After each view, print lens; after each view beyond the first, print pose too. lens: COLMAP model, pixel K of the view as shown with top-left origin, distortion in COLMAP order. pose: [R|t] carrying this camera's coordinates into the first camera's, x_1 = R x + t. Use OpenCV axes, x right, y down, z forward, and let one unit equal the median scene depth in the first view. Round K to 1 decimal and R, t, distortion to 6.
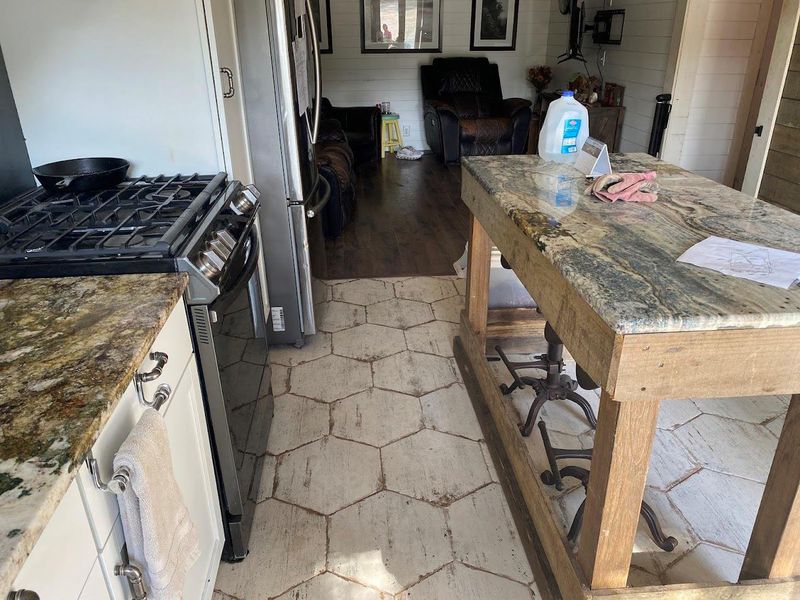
lens RADIAL K [[612.7, 0, 400.1], [0, 612.7, 303.6], [0, 0, 1]] dist [0.049956, -0.043932]
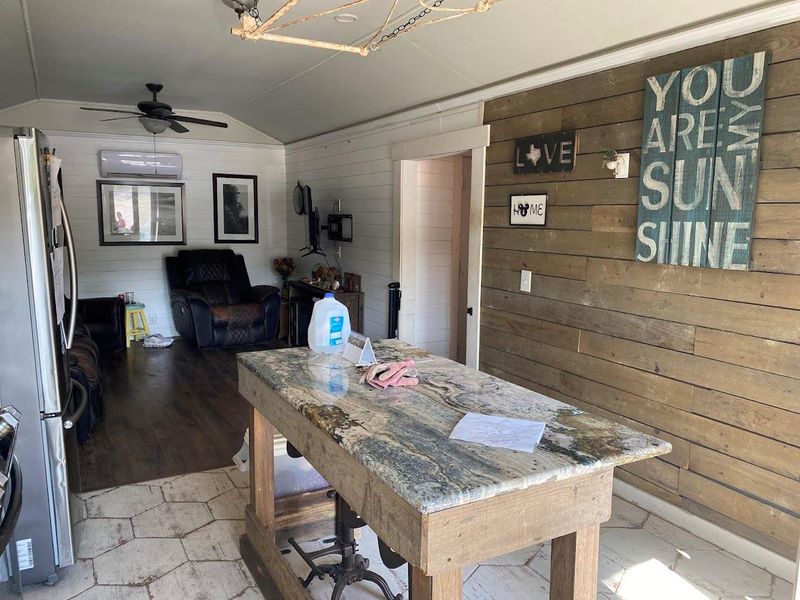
lens RADIAL K [[612.7, 0, 400.1], [0, 612.7, 303.6], [0, 0, 1]] dist [0.049956, -0.043932]
pose [[0.915456, -0.039933, 0.400431, -0.055353], [0.147653, 0.958995, -0.241924, -0.023385], [-0.374350, 0.280596, 0.883814, -0.047887]]
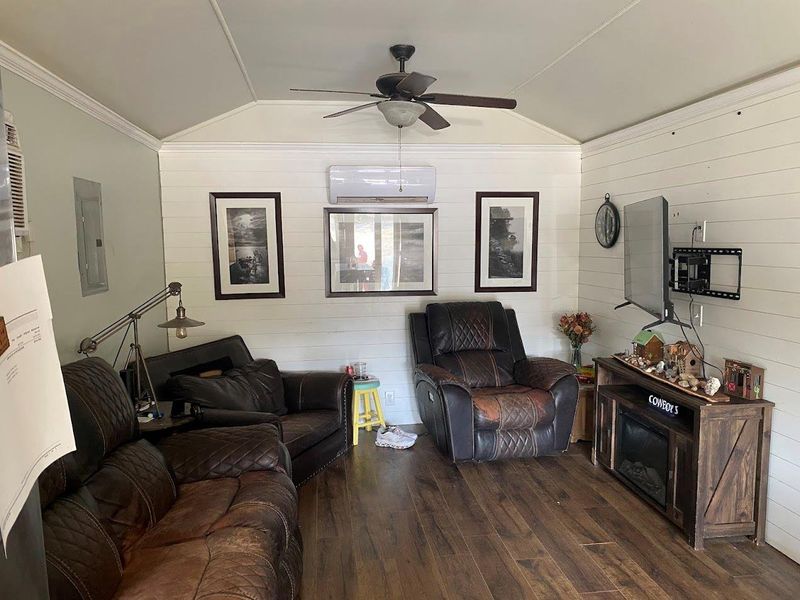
lens RADIAL K [[612.7, 0, 400.1], [0, 612.7, 303.6], [0, 0, 1]] dist [0.049956, -0.043932]
pose [[0.999121, -0.008726, 0.041008, -0.013999], [0.021203, 0.948963, -0.314674, -0.421813], [-0.036169, 0.315267, 0.948313, 0.791635]]
